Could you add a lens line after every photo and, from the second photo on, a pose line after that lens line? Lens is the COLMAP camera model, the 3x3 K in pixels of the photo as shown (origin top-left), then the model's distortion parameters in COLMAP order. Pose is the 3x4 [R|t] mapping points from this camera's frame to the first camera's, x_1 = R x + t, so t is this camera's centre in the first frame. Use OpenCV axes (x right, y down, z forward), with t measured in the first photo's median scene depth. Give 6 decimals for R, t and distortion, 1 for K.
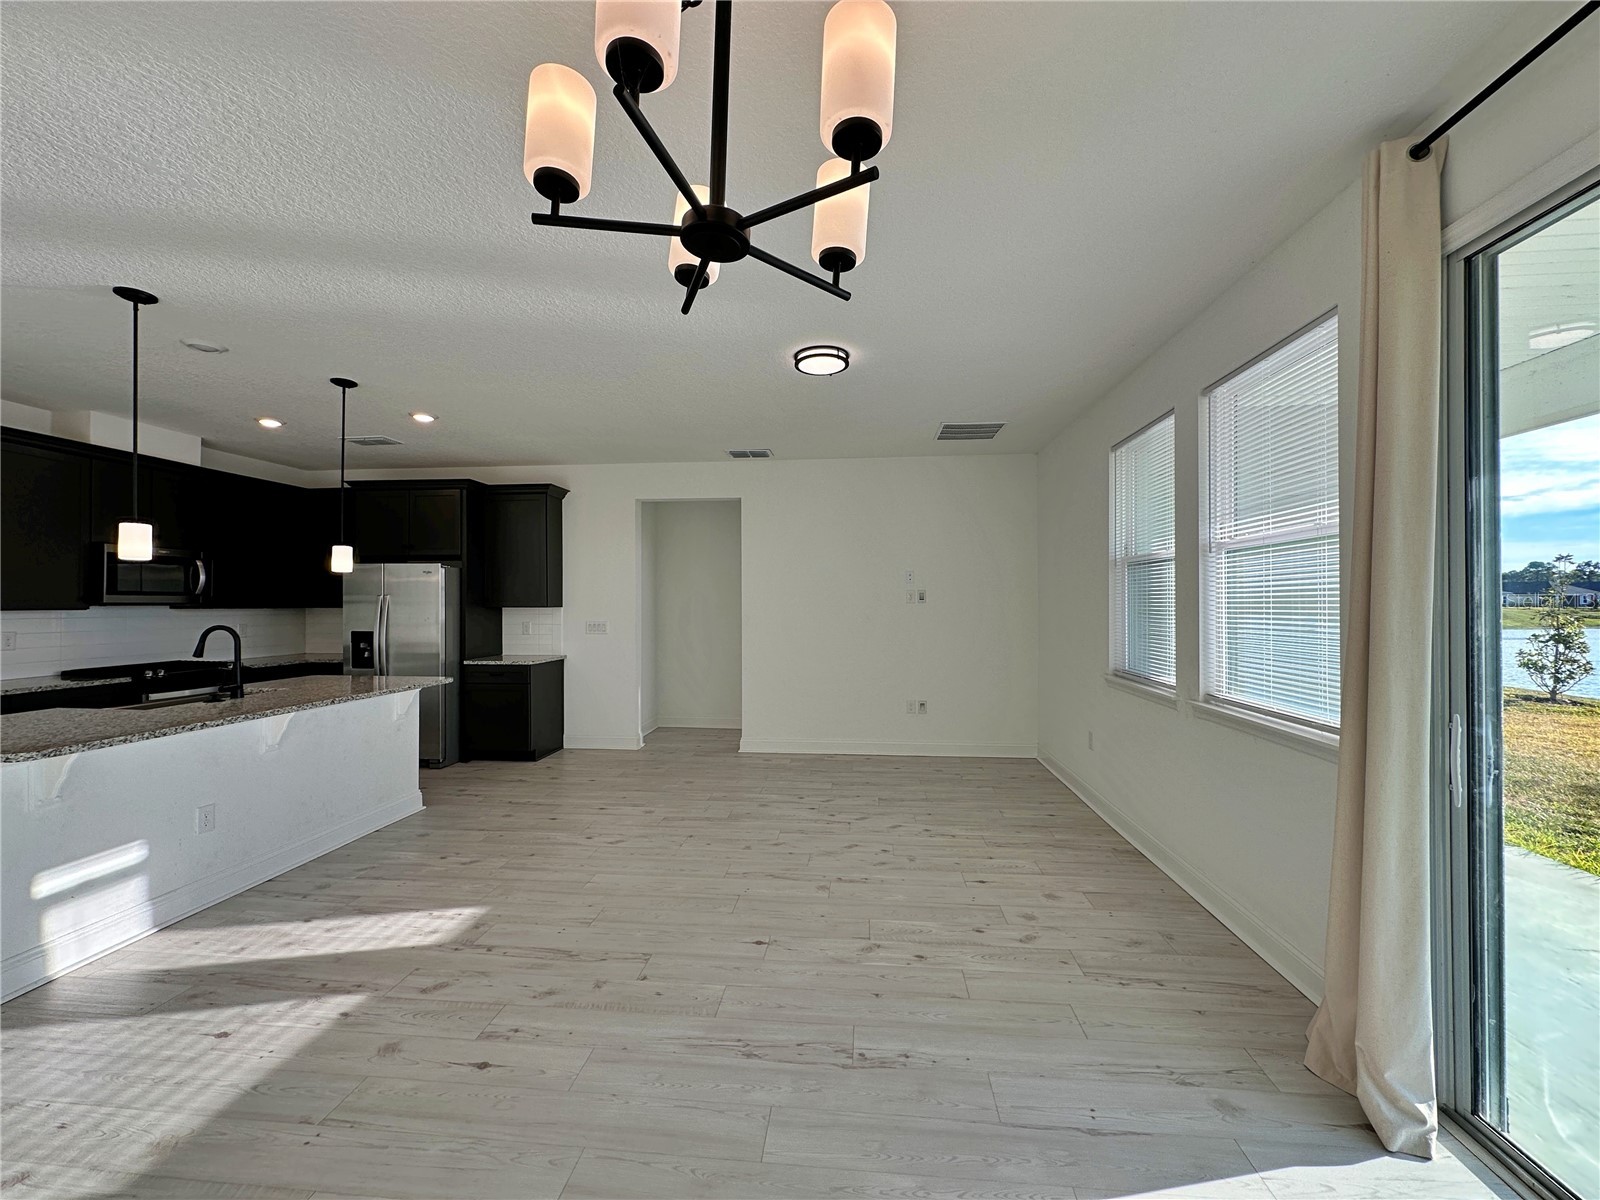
lens RADIAL K [[639.6, 0, 800.0], [0, 639.6, 600.0], [0, 0, 1]] dist [-0.005429, 0.000665]
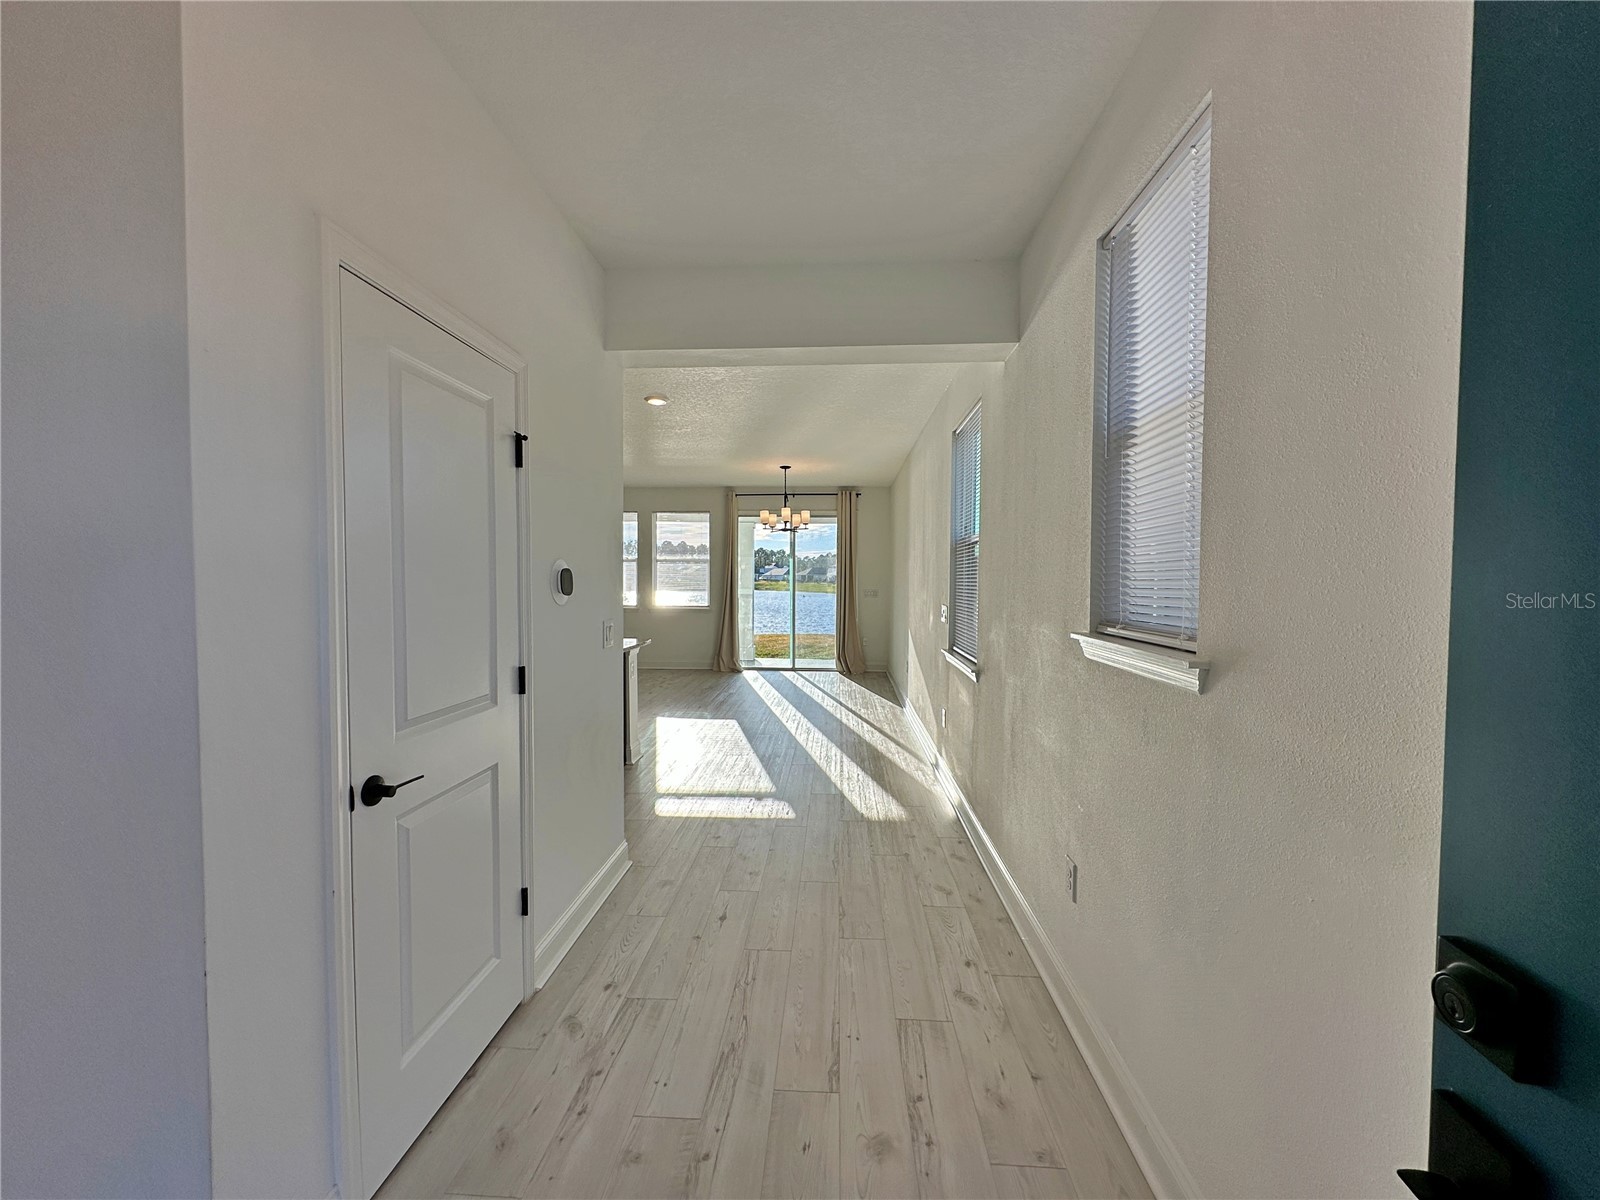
lens RADIAL K [[639.6, 0, 800.0], [0, 639.6, 600.0], [0, 0, 1]] dist [-0.005429, 0.000665]
pose [[-0.037536, -0.034084, 0.998714, -1.724507], [-0.006896, 0.999403, 0.033848, 0.002762], [-0.999271, -0.005617, -0.037748, 0.245327]]
